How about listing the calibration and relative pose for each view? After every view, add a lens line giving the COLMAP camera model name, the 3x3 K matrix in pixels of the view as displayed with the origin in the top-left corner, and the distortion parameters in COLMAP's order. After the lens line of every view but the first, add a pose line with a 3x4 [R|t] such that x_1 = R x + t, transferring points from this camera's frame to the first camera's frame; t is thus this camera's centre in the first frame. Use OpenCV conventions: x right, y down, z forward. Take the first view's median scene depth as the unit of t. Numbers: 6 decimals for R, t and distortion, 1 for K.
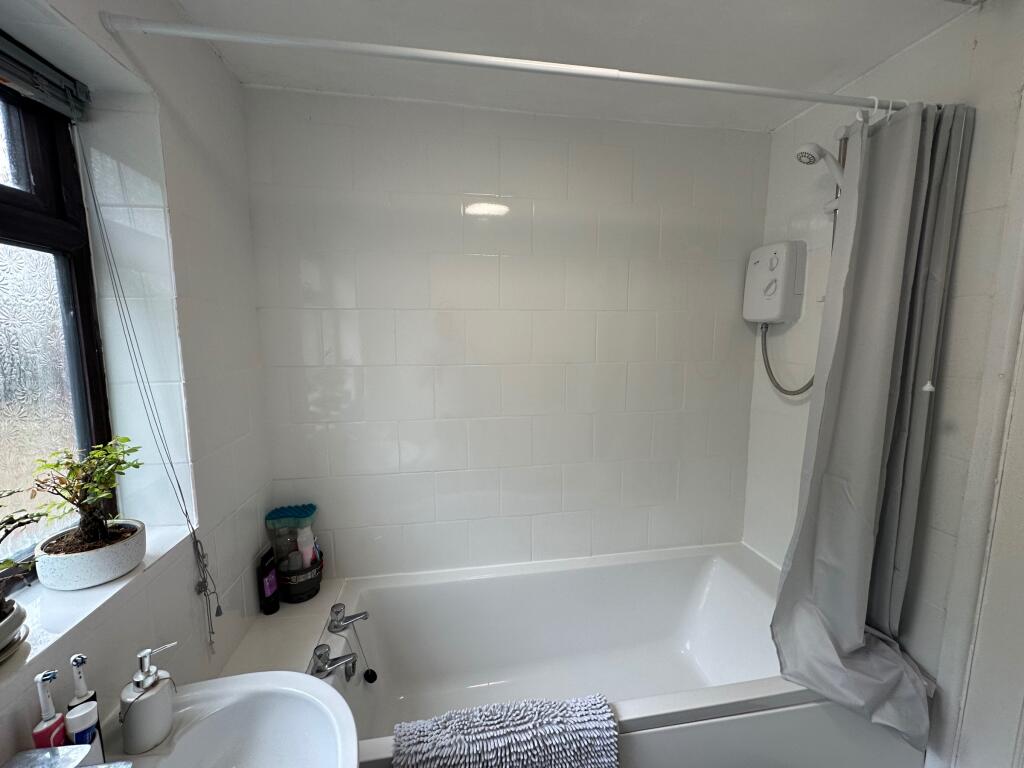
lens RADIAL K [[408.0, 0, 512.4], [0, 408.0, 384.6], [0, 0, 1]] dist [-0.000888, -0.000159]
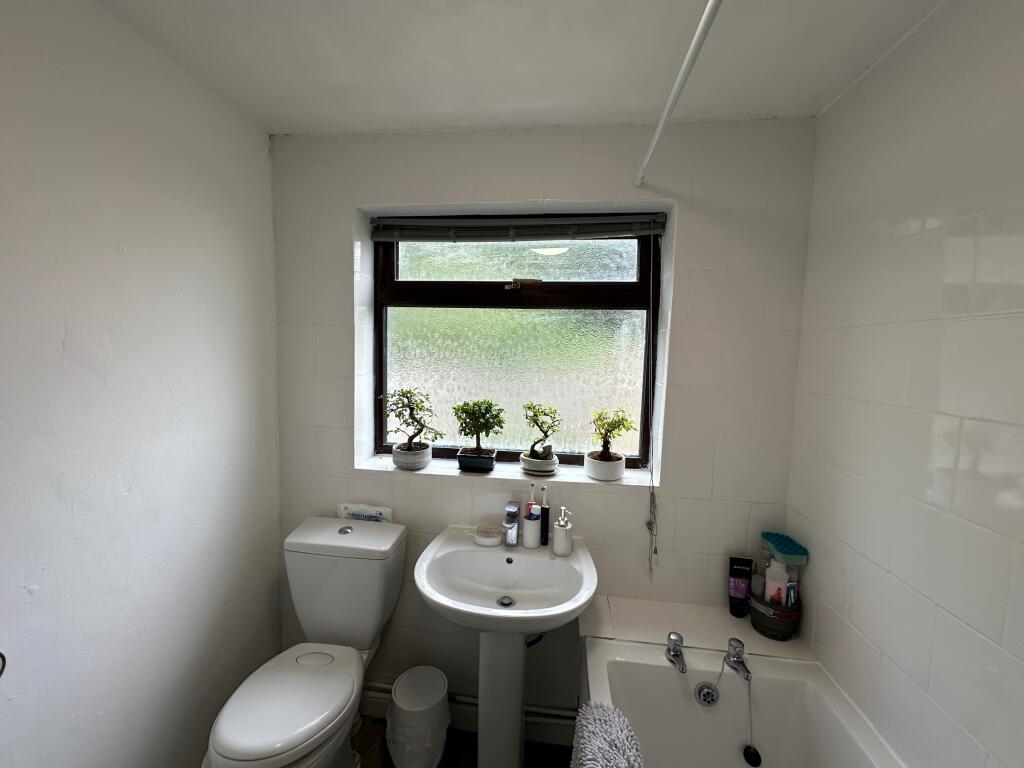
lens RADIAL K [[408.0, 0, 512.6], [0, 408.0, 384.5], [0, 0, 1]] dist [-0.000888, -0.000159]
pose [[-0.273637, 0.071470, -0.959174, 0.715703], [-0.145856, 0.982619, 0.114828, -0.094110], [0.950710, 0.171322, -0.258457, 0.798079]]
